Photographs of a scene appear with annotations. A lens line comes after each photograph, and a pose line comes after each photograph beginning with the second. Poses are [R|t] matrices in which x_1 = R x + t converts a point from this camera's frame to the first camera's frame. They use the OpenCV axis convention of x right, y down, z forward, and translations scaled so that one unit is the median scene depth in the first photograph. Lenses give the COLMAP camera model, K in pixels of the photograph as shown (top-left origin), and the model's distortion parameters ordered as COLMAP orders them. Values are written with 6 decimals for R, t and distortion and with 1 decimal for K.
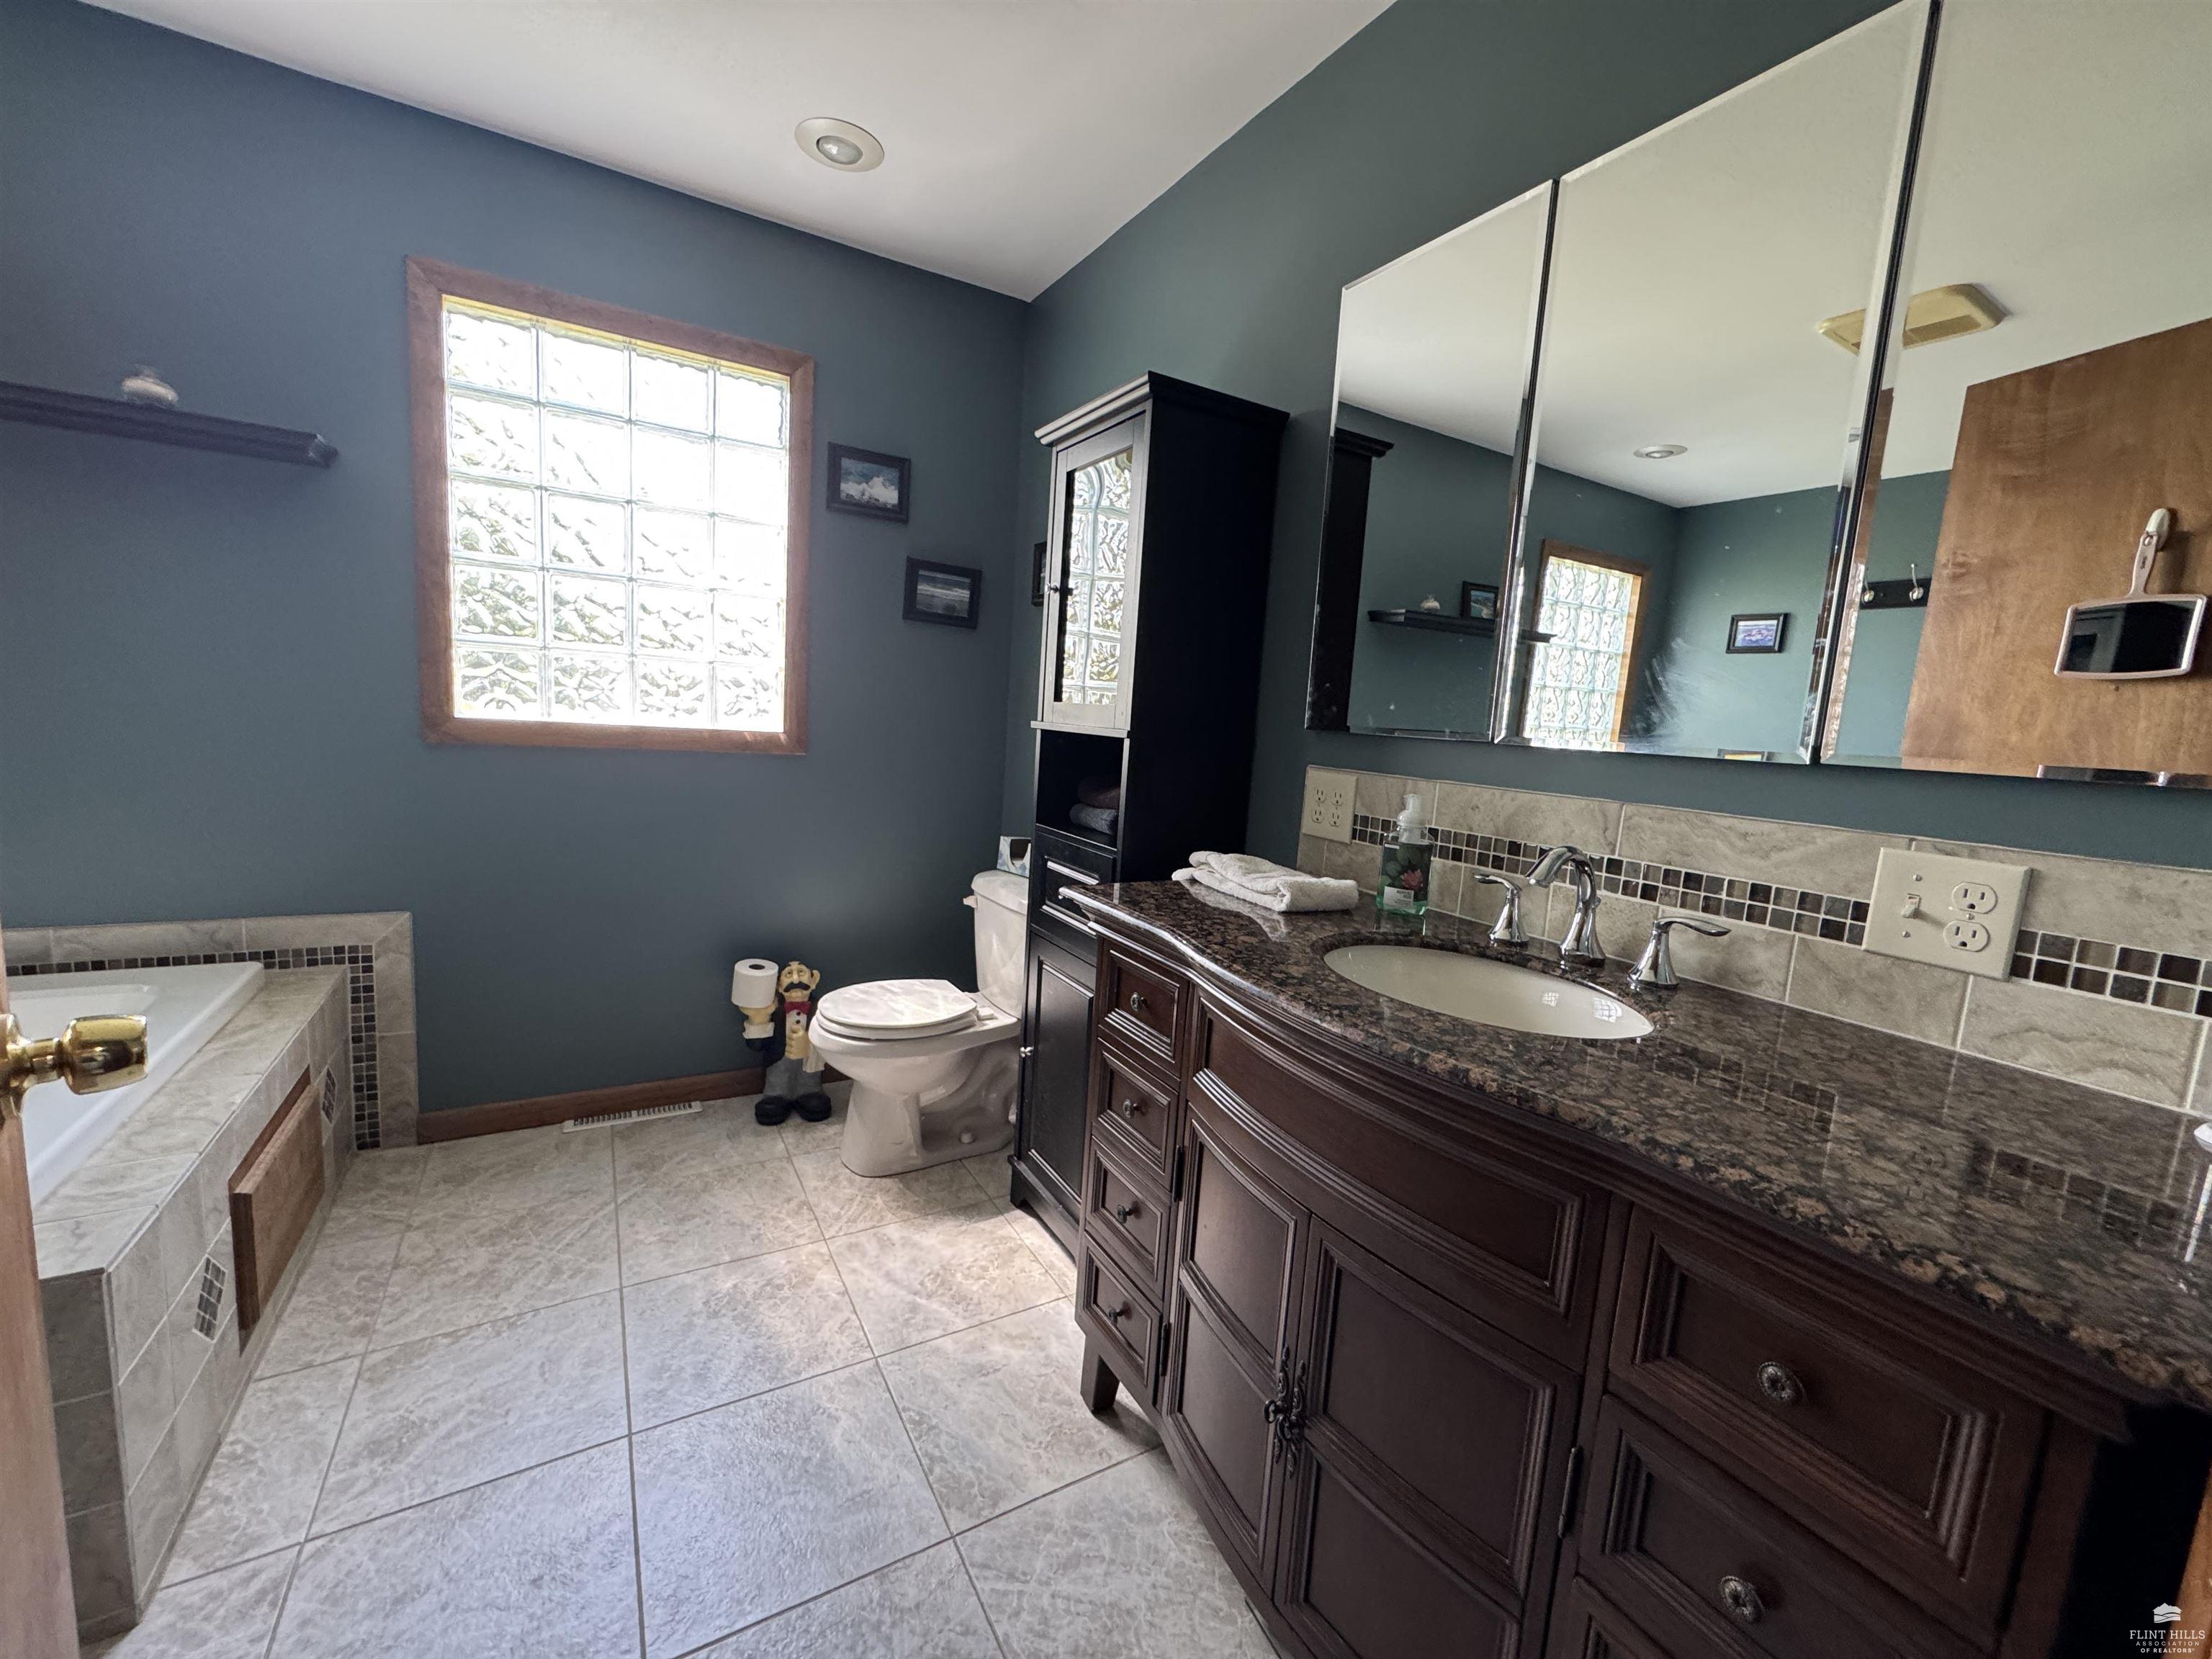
lens RADIAL K [[885.0, 0, 1109.6], [0, 885.0, 826.8], [0, 0, 1]] dist [-0.001339, 0.000182]
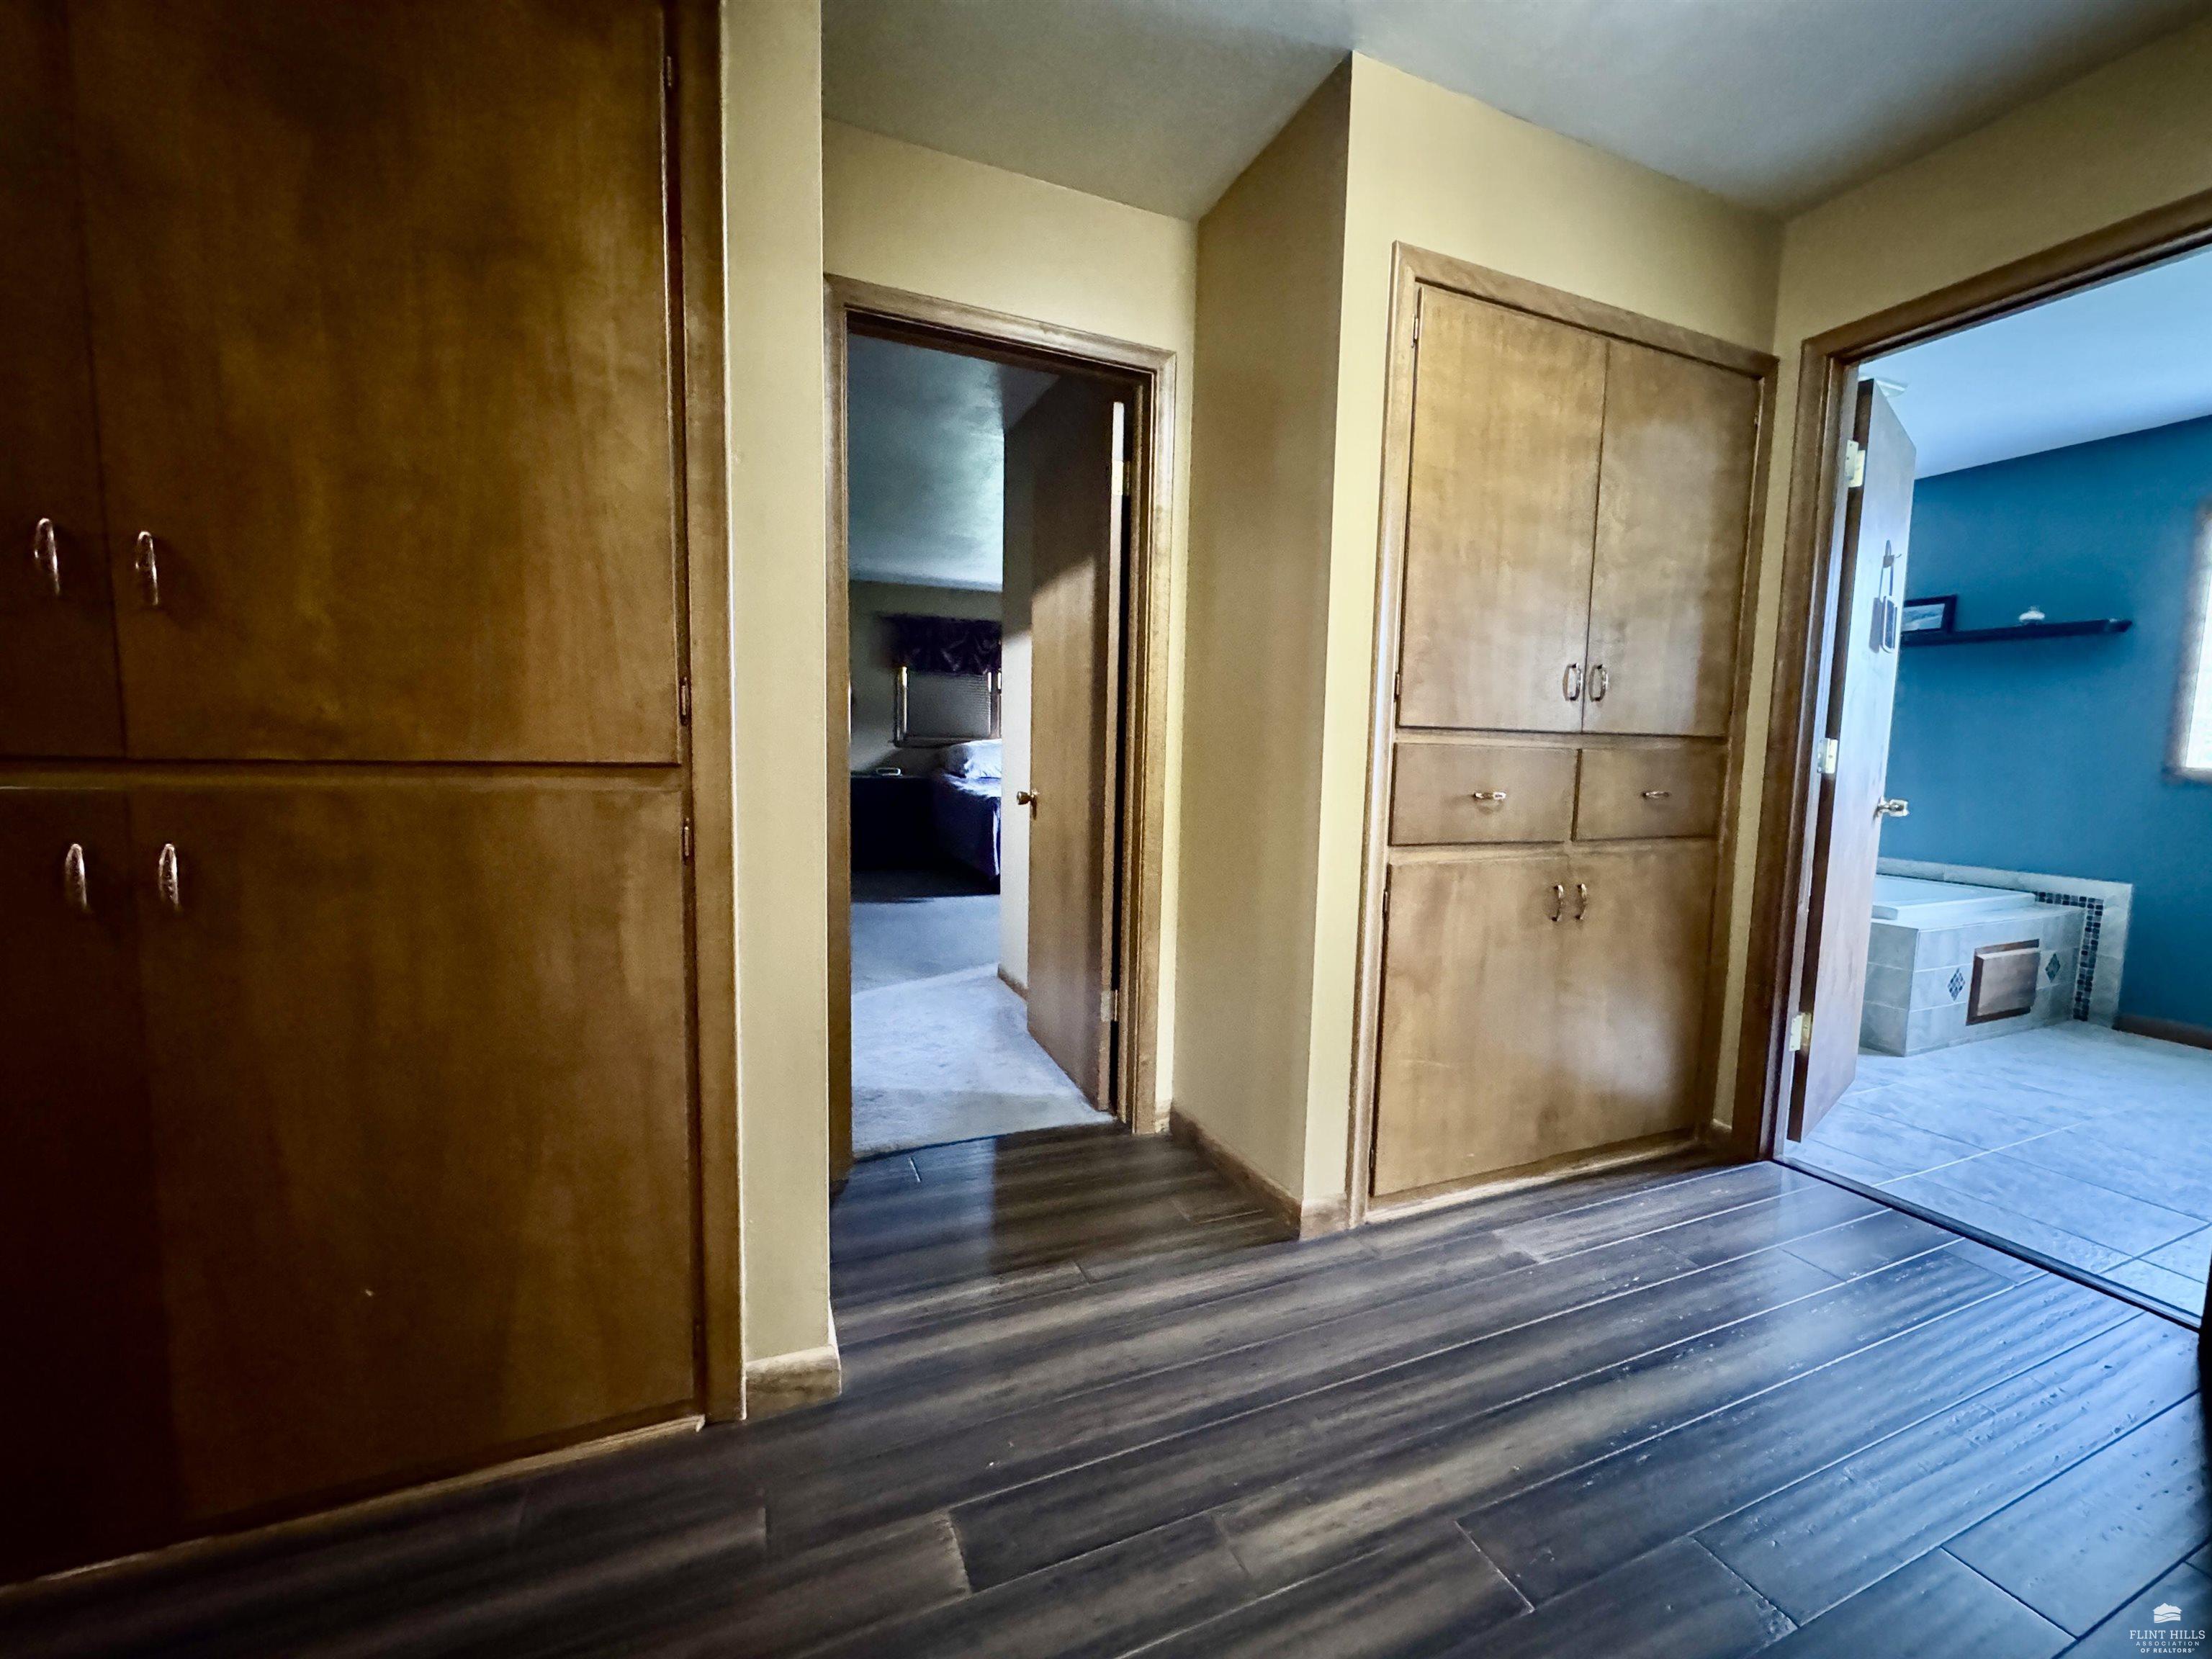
lens RADIAL K [[885.0, 0, 1109.7], [0, 885.0, 830.4], [0, 0, 1]] dist [-0.001339, 0.000182]
pose [[-0.124683, 0.024830, -0.991886, 1.100697], [-0.153254, 0.987208, 0.043978, 0.219465], [0.980289, 0.157493, -0.119283, -0.706711]]
